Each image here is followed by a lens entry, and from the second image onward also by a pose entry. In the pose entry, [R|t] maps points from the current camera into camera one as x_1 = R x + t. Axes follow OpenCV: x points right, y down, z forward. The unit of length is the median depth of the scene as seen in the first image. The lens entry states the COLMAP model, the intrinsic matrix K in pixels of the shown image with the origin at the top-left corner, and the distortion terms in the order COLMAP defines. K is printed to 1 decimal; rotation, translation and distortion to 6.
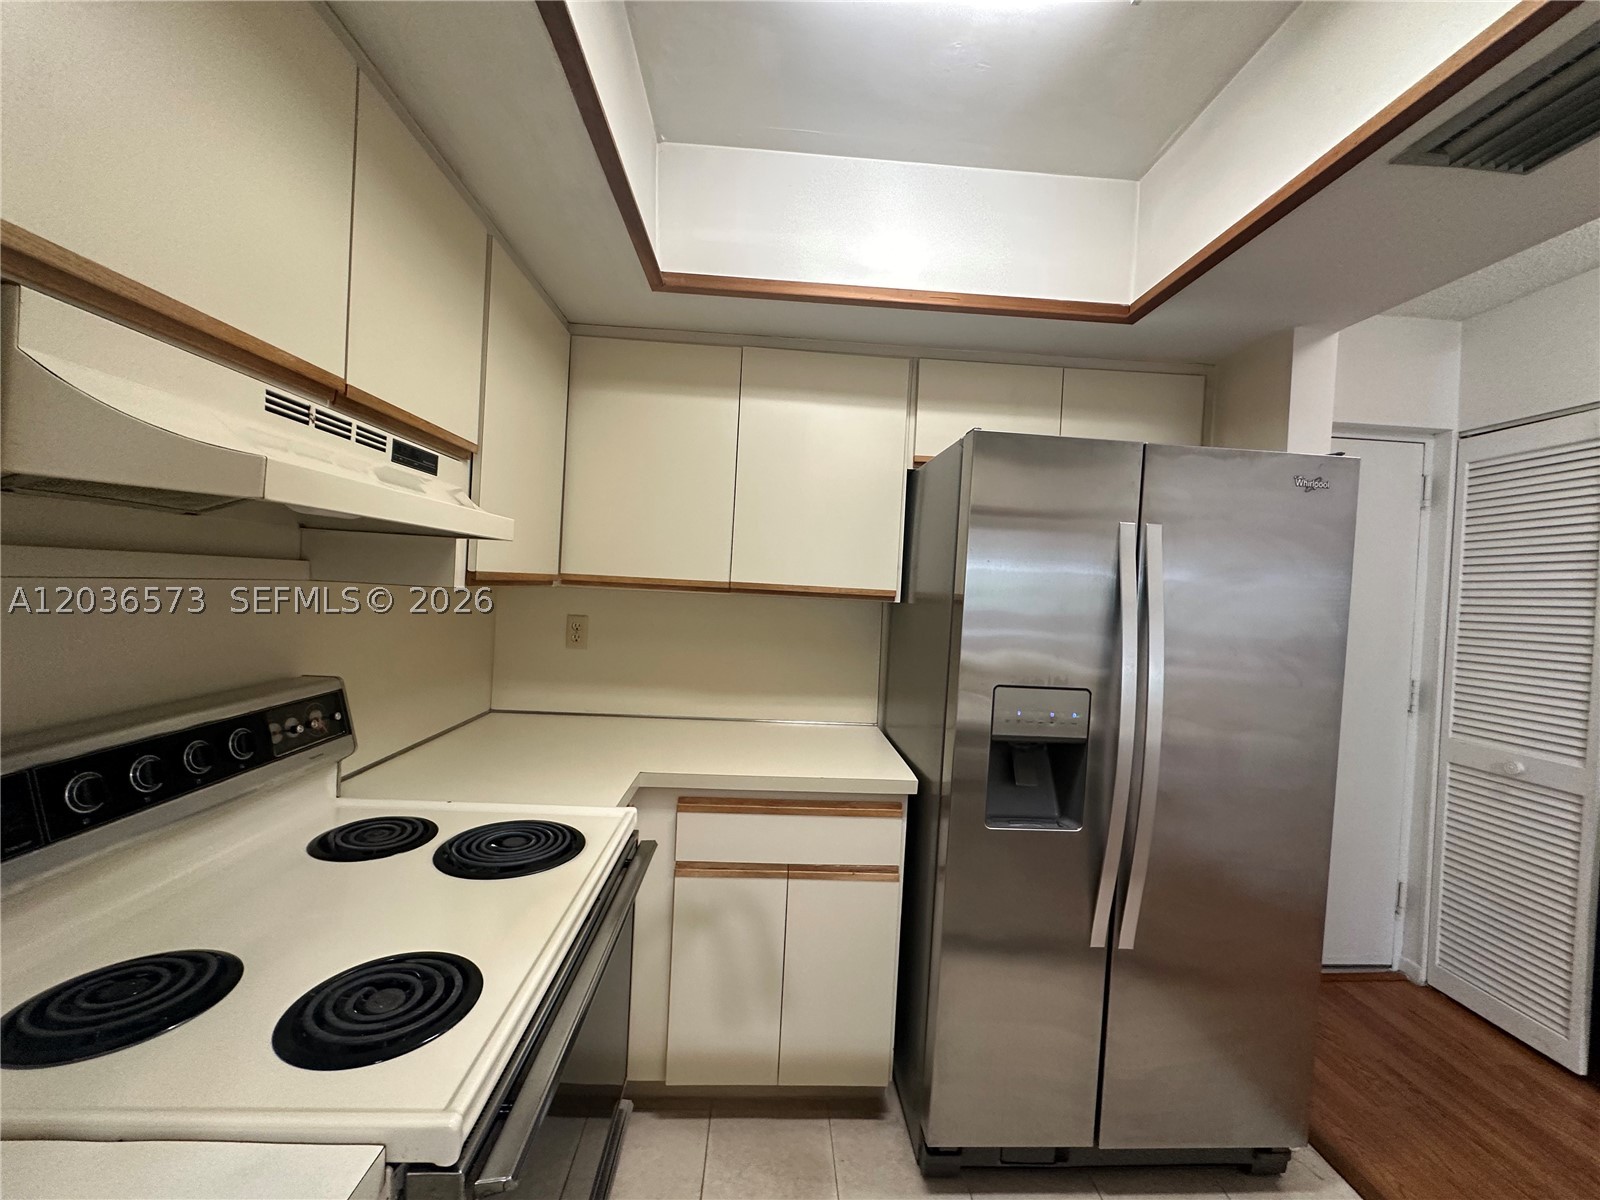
lens RADIAL K [[639.1, 0, 798.0], [0, 639.1, 596.8], [0, 0, 1]] dist [-0.002286, 0.000154]
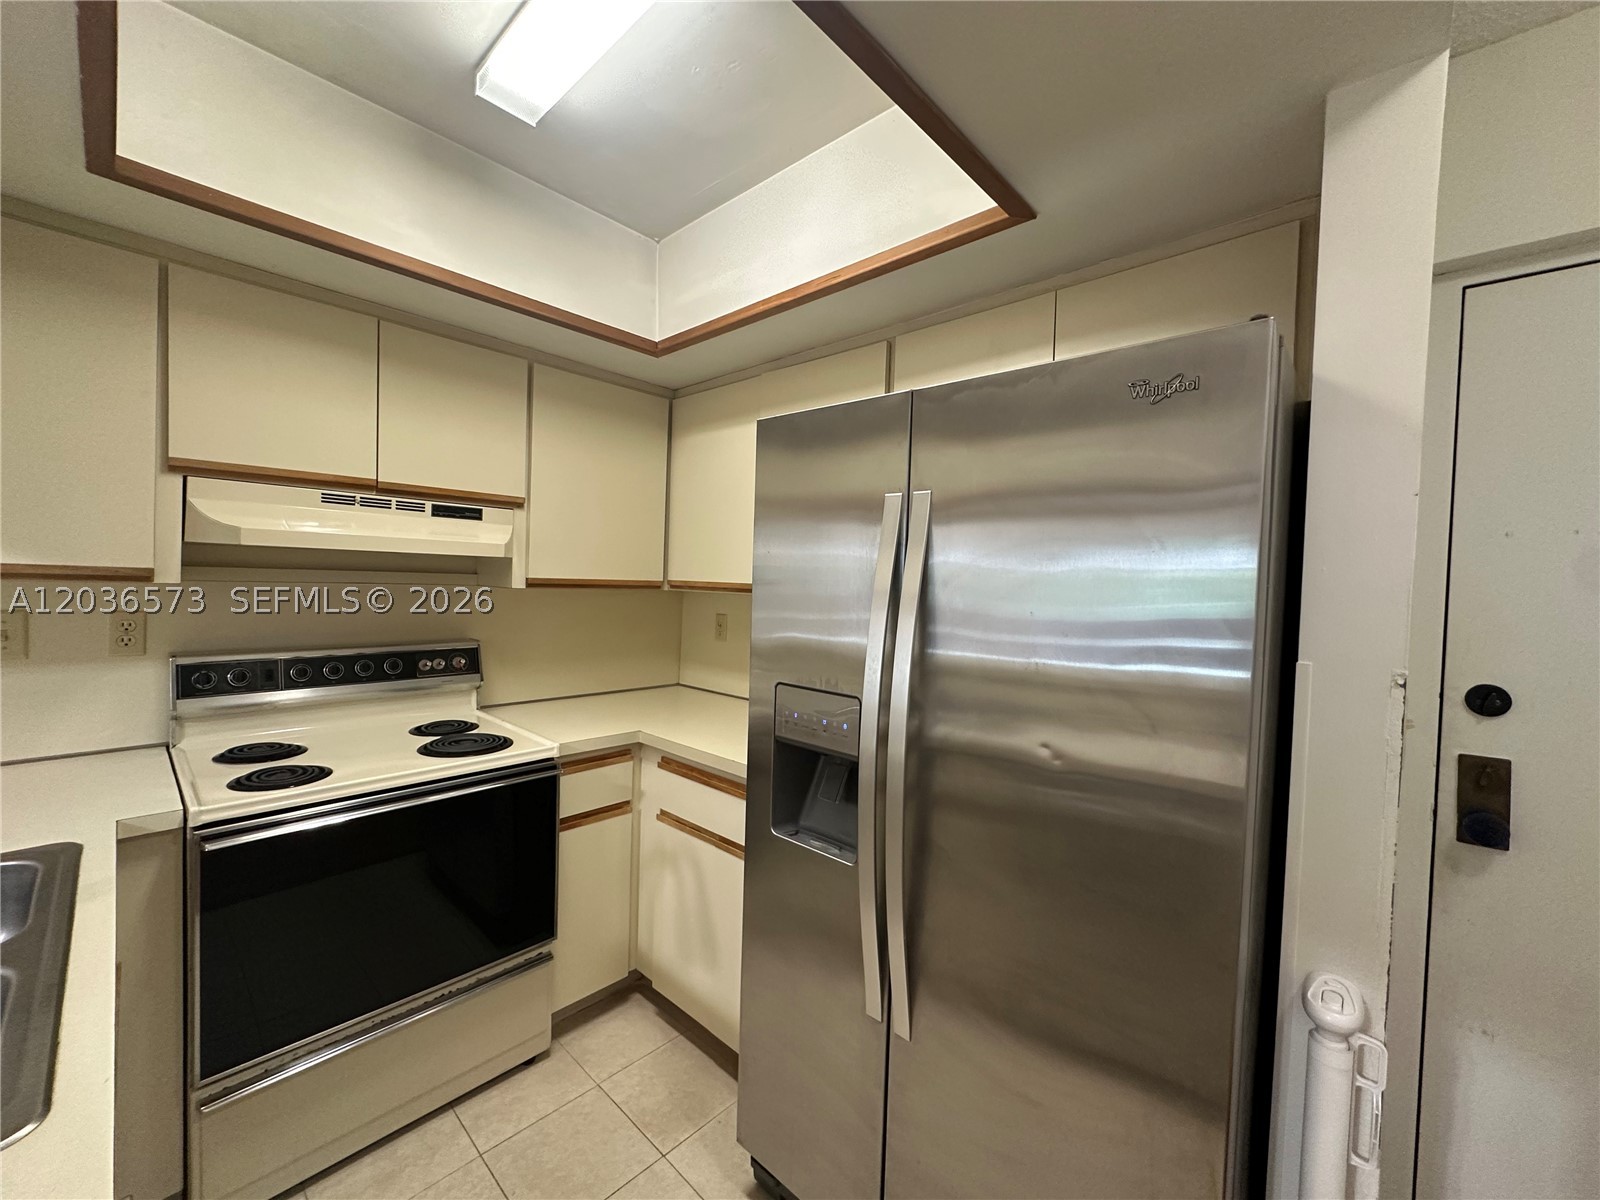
lens RADIAL K [[639.1, 0, 797.2], [0, 639.1, 597.3], [0, 0, 1]] dist [-0.002286, 0.000154]
pose [[0.698558, -0.007155, -0.715517, 1.087828], [-0.011129, 0.999720, -0.020862, 0.033440], [0.715467, 0.022537, 0.698283, 0.384039]]
